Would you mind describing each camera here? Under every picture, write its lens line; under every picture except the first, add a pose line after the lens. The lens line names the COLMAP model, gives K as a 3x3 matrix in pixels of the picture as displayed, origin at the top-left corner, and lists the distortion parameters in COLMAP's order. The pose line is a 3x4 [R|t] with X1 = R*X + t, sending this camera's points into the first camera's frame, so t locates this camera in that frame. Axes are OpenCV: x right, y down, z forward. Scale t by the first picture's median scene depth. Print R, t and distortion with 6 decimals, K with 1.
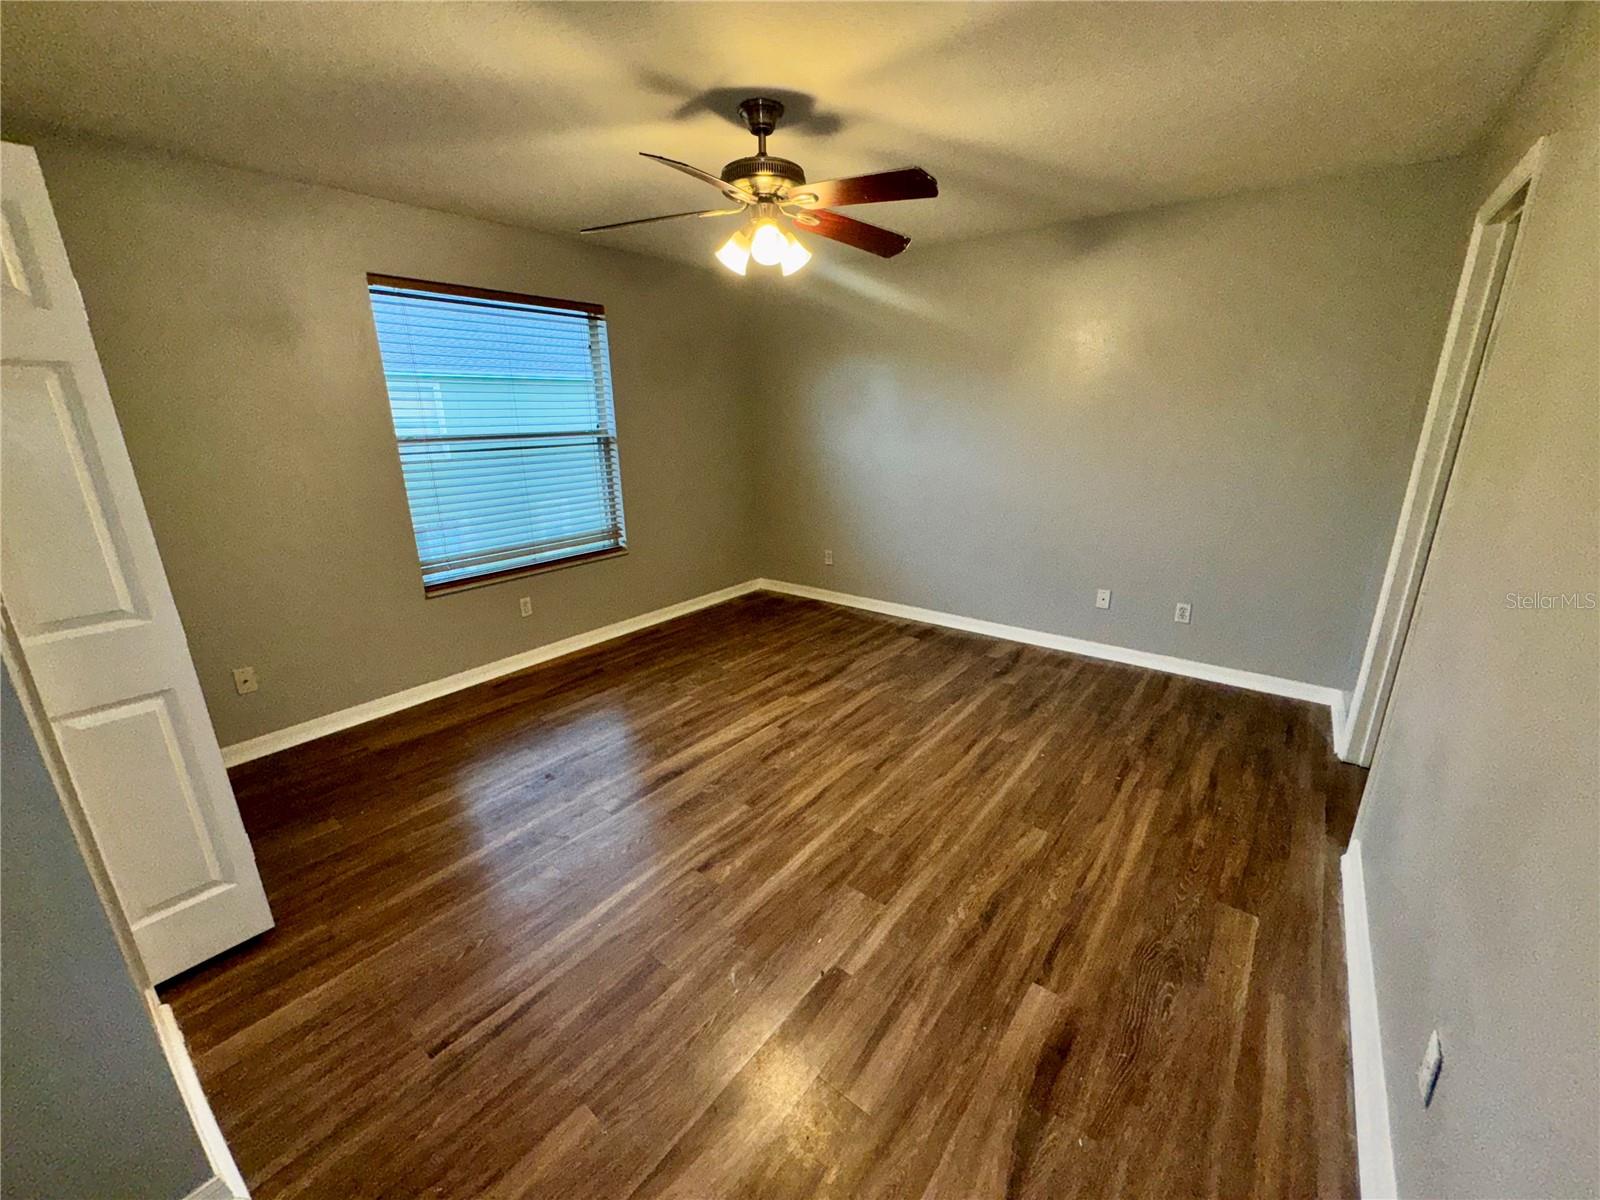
lens RADIAL K [[637.3, 0, 799.4], [0, 637.3, 597.7], [0, 0, 1]] dist [-0.003538, -0.000094]
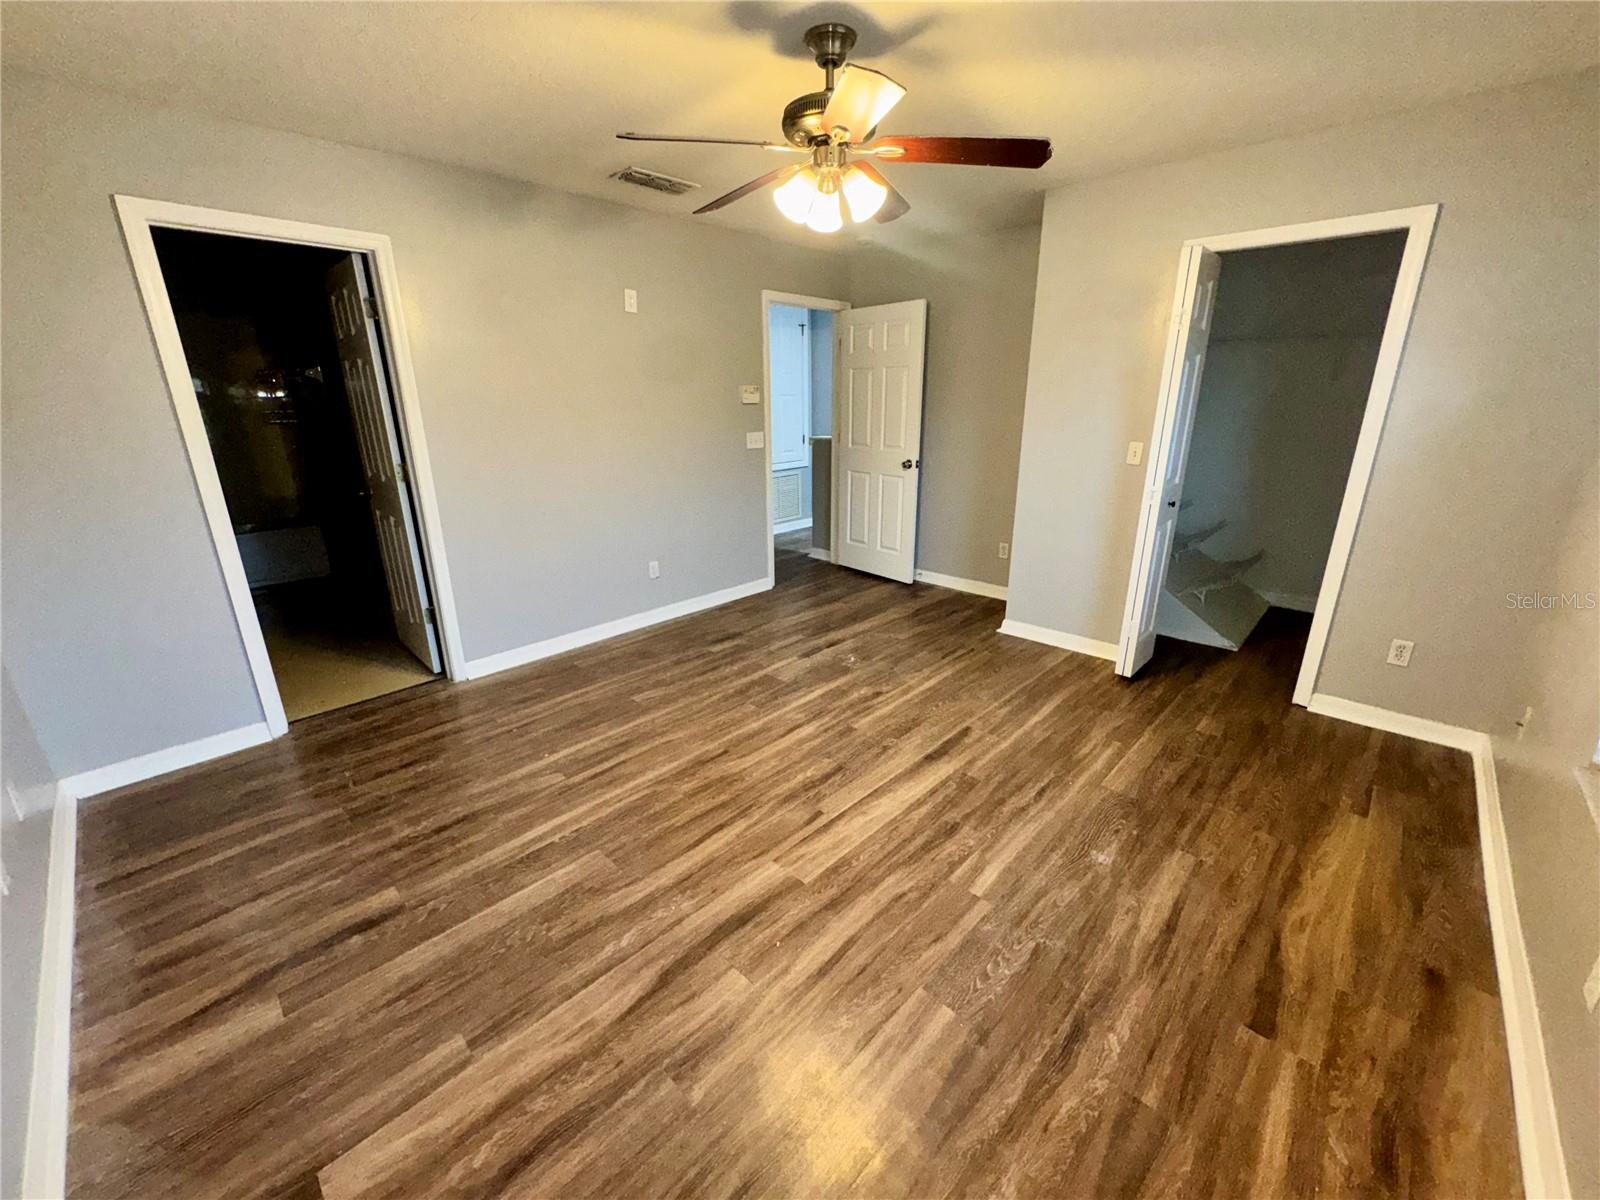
lens RADIAL K [[637.3, 0, 799.4], [0, 637.3, 597.7], [0, 0, 1]] dist [-0.003538, -0.000094]
pose [[-0.995063, -0.010787, 0.098656, -0.083747], [0.046658, 0.826512, 0.560982, -0.457928], [-0.087592, 0.562816, -0.821928, 1.604985]]
